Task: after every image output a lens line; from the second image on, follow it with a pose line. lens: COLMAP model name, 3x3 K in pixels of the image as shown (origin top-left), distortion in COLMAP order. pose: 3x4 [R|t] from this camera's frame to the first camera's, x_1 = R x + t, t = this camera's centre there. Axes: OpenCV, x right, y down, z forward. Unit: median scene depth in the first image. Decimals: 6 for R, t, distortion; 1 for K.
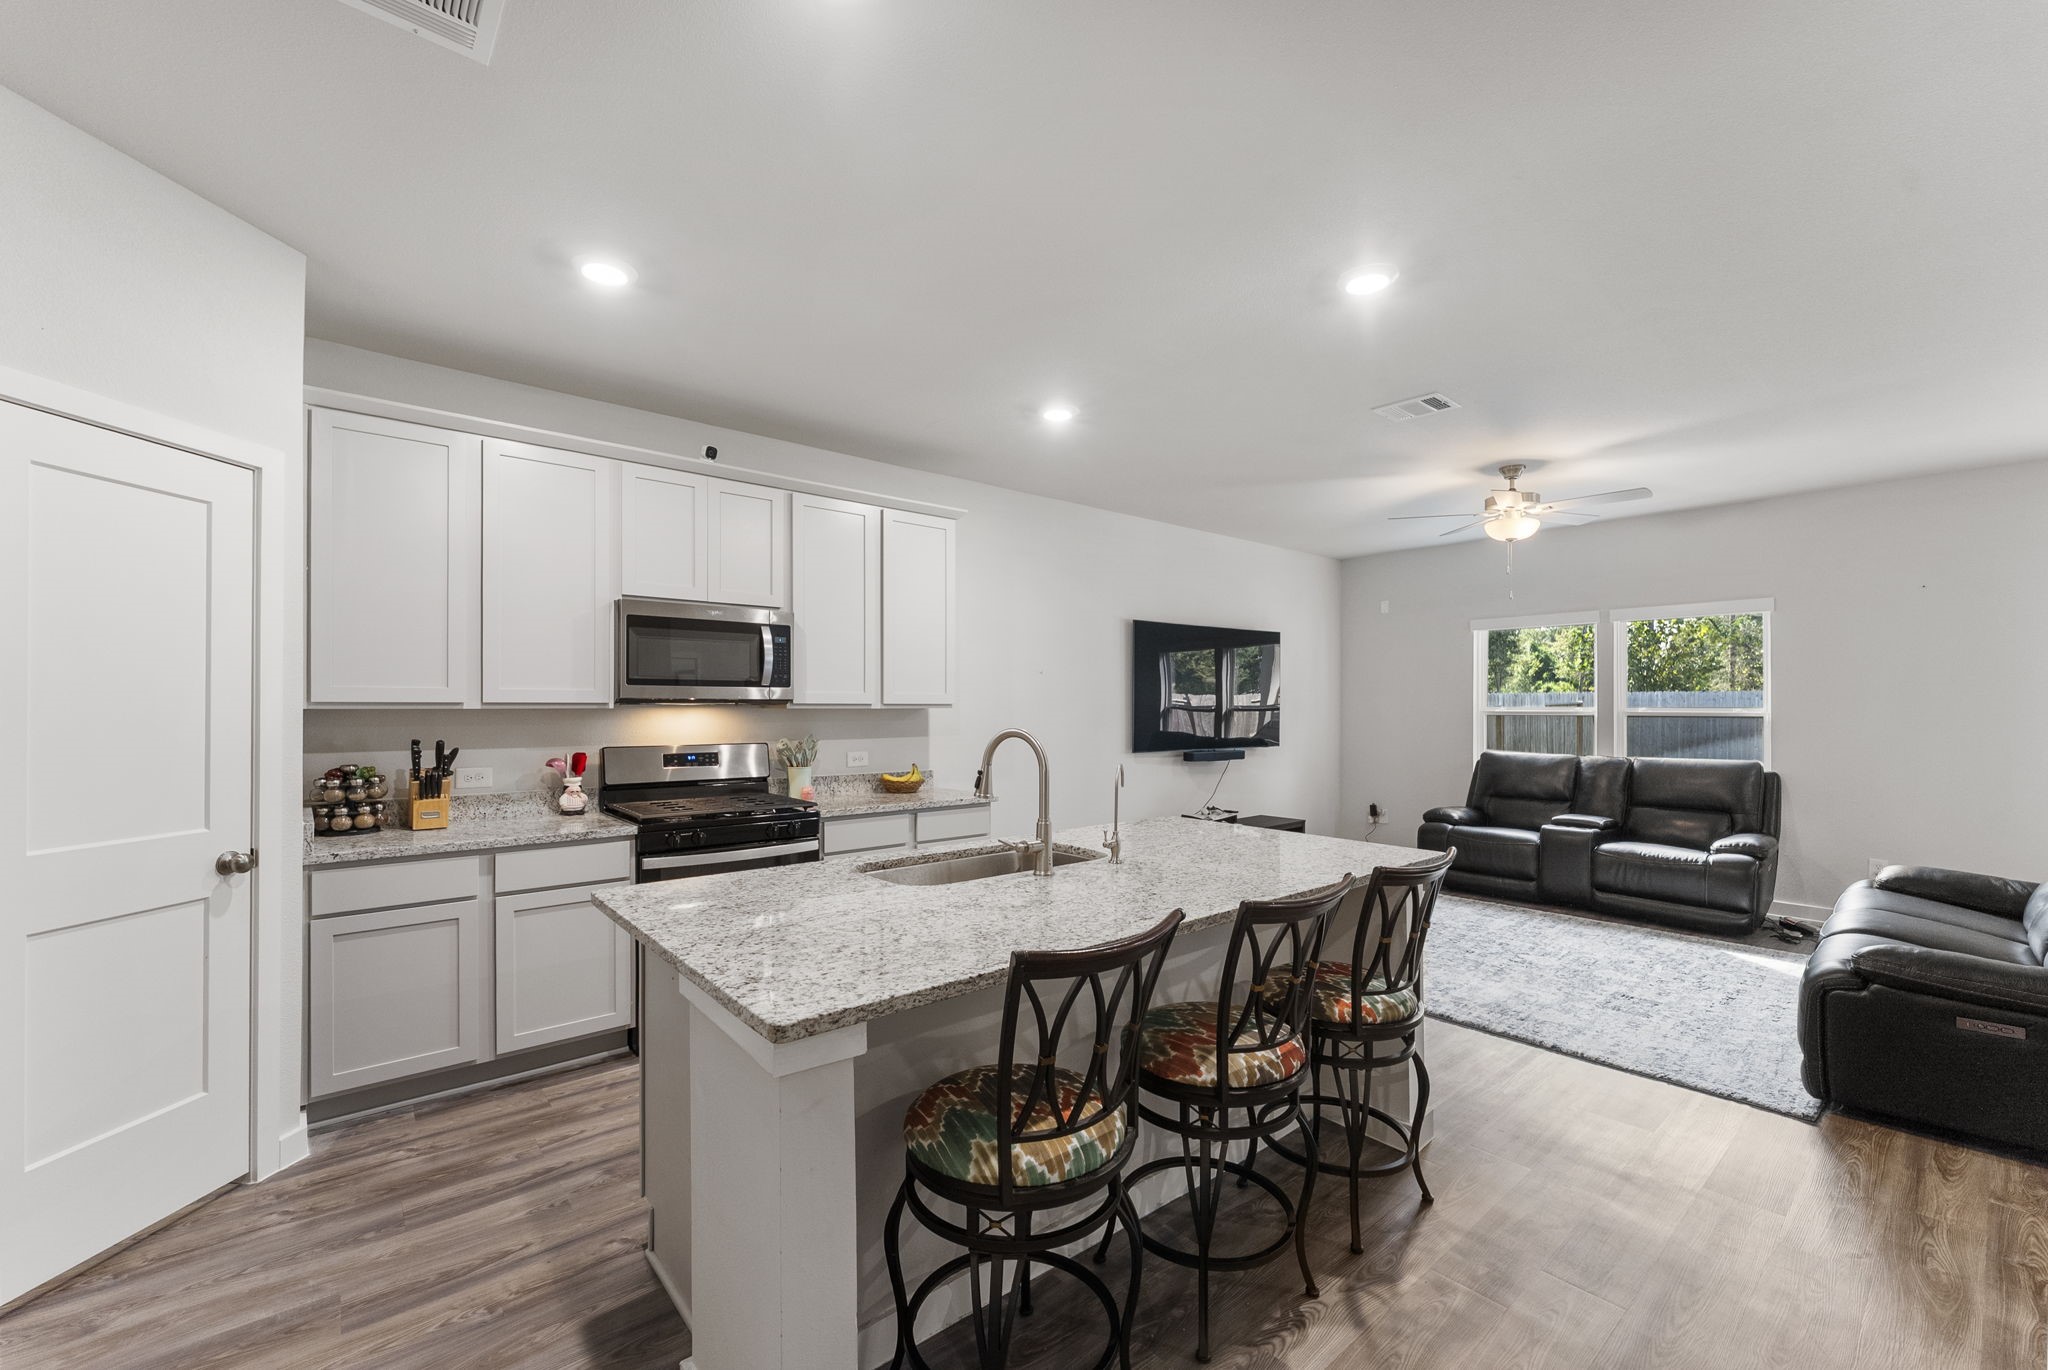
lens RADIAL K [[816.6, 0, 1027.6], [0, 816.6, 711.8], [0, 0, 1]] dist [0.003830, -0.001445]
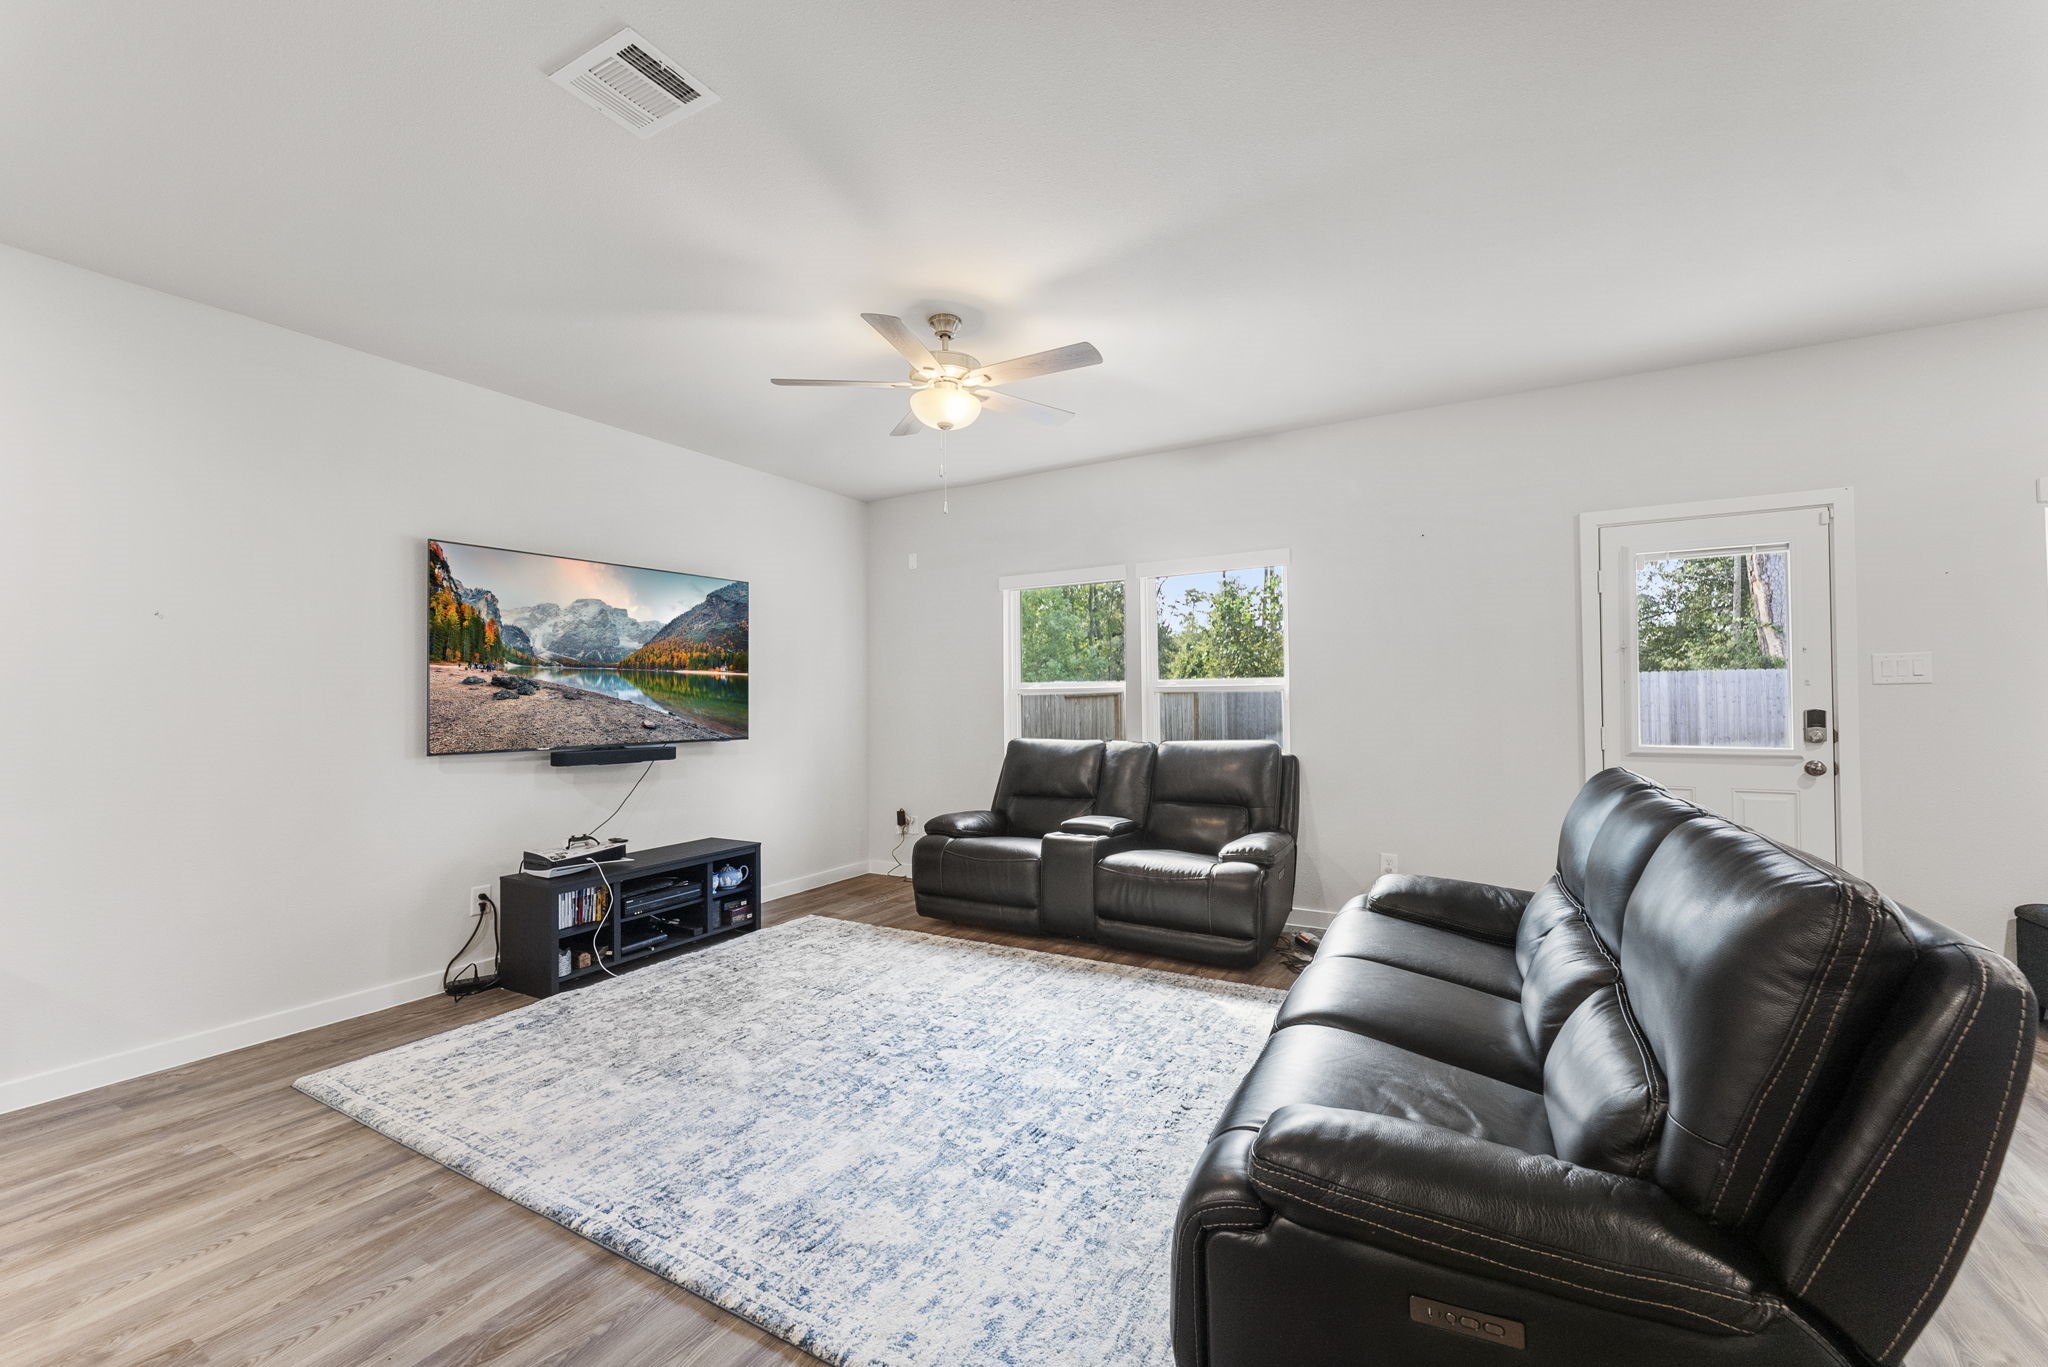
lens RADIAL K [[816.6, 0, 1010.3], [0, 816.6, 691.5], [0, 0, 1]] dist [0.003830, -0.001445]
pose [[0.945850, -0.004715, 0.324570, 0.365023], [0.011326, 0.999765, -0.018481, 0.020158], [-0.324407, 0.021156, 0.945681, 0.297928]]
